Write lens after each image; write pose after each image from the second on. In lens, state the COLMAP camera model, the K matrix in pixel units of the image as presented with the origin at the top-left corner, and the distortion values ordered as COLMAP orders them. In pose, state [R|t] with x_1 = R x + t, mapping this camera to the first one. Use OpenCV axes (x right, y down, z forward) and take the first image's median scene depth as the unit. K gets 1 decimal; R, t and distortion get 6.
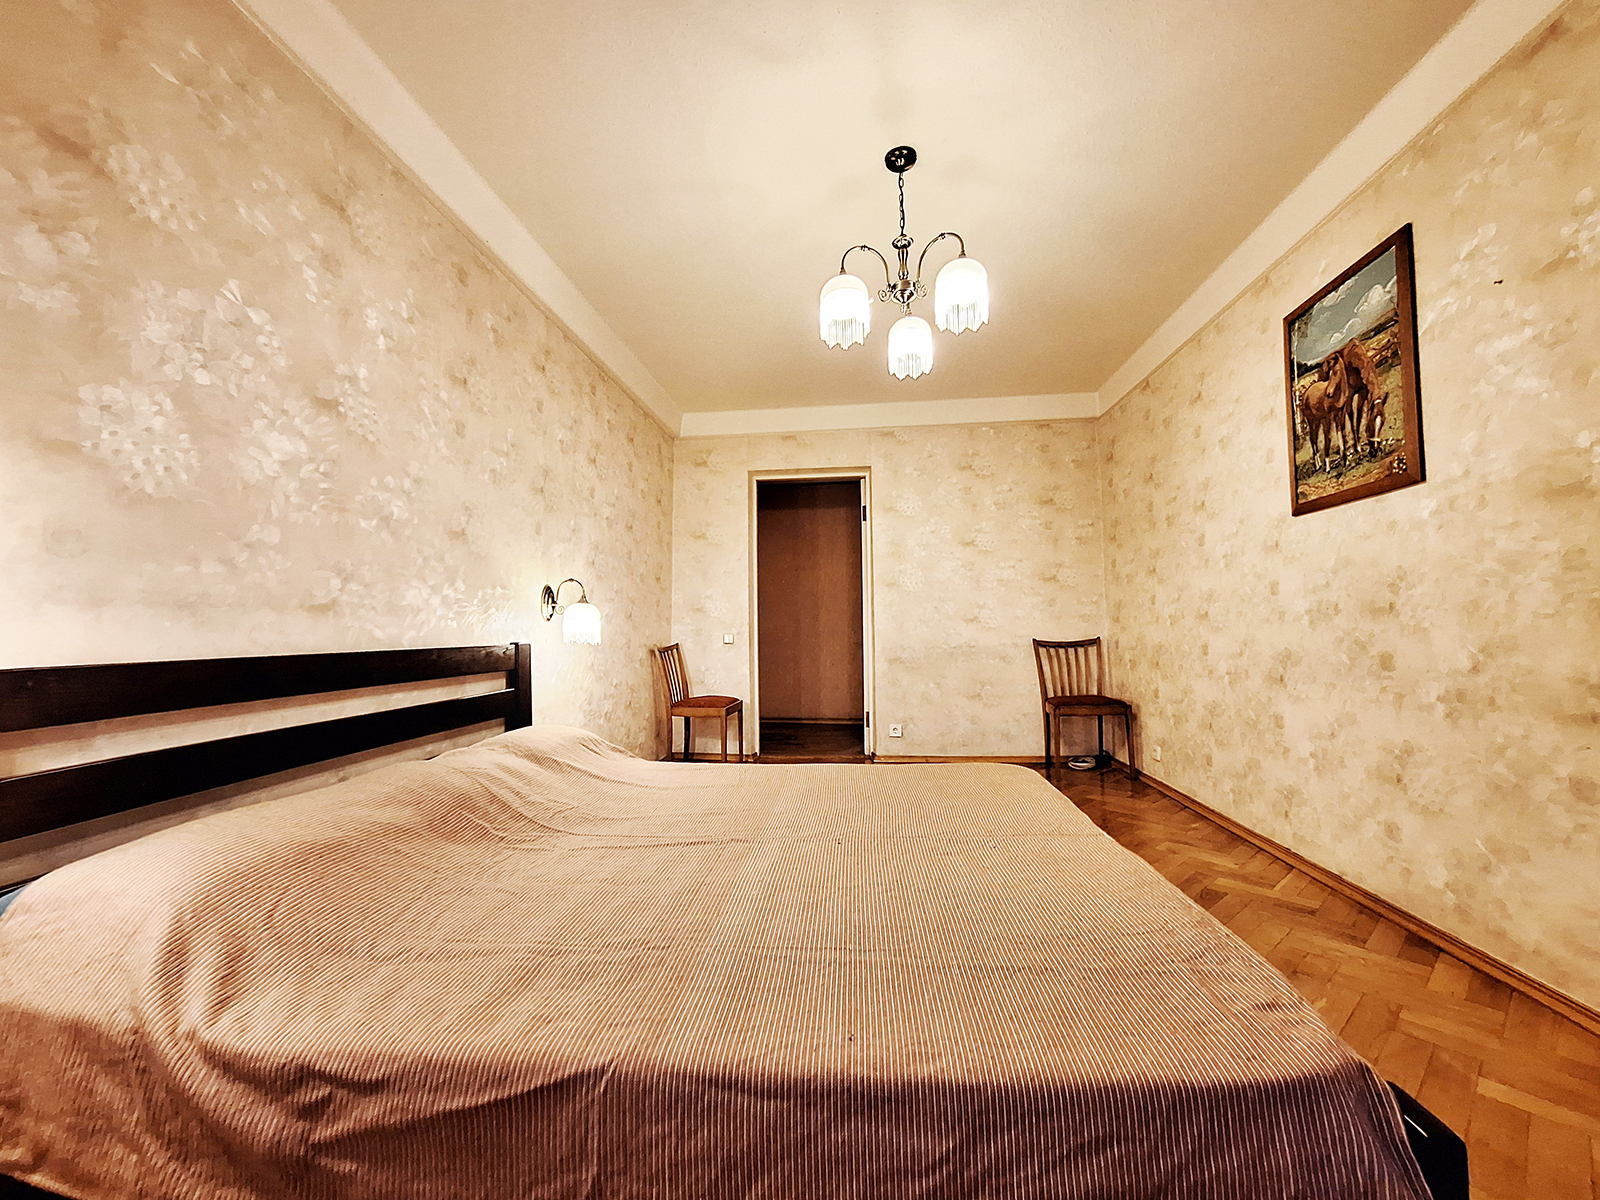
lens RADIAL K [[633.8, 0, 801.8], [0, 633.8, 614.5], [0, 0, 1]] dist [0.001425, 0.002558]
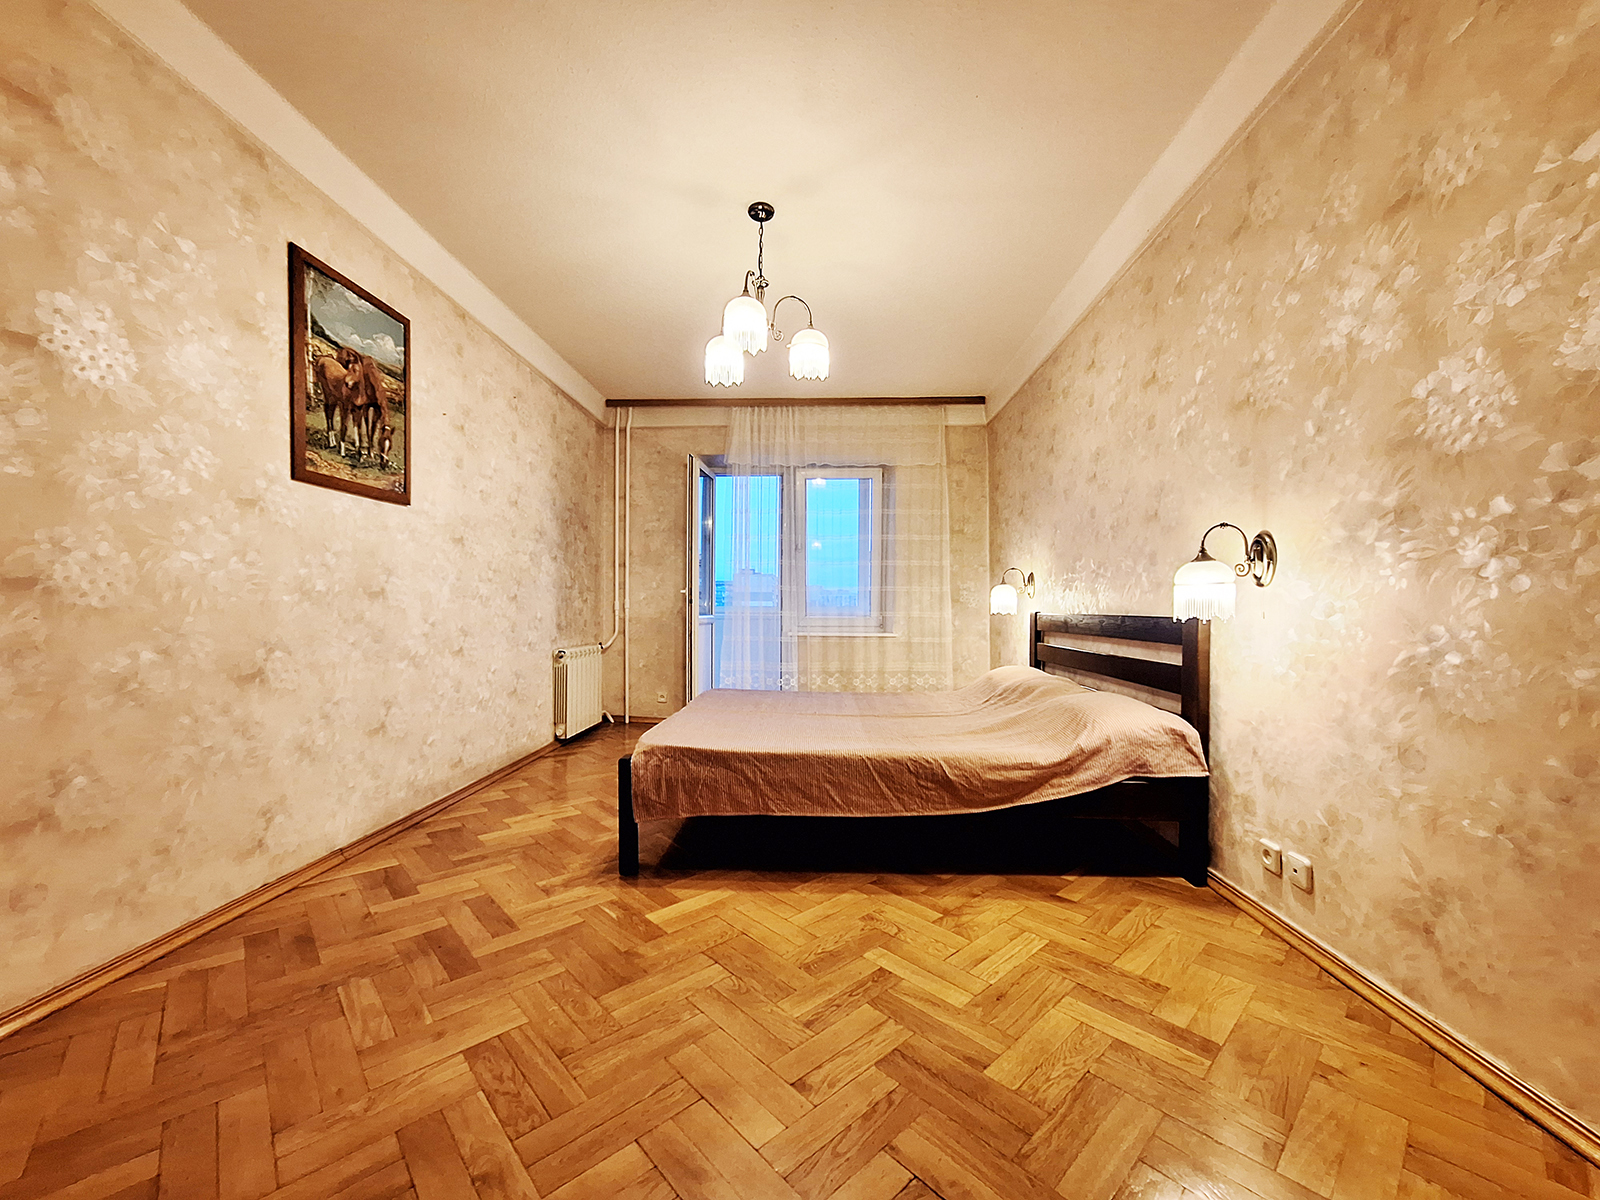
lens RADIAL K [[633.8, 0, 801.8], [0, 633.8, 614.5], [0, 0, 1]] dist [0.001425, 0.002558]
pose [[-0.998384, 0.012454, -0.055453, 0.148776], [0.013120, 0.999846, -0.011651, 0.053335], [0.055299, -0.012359, -0.998393, 2.081249]]
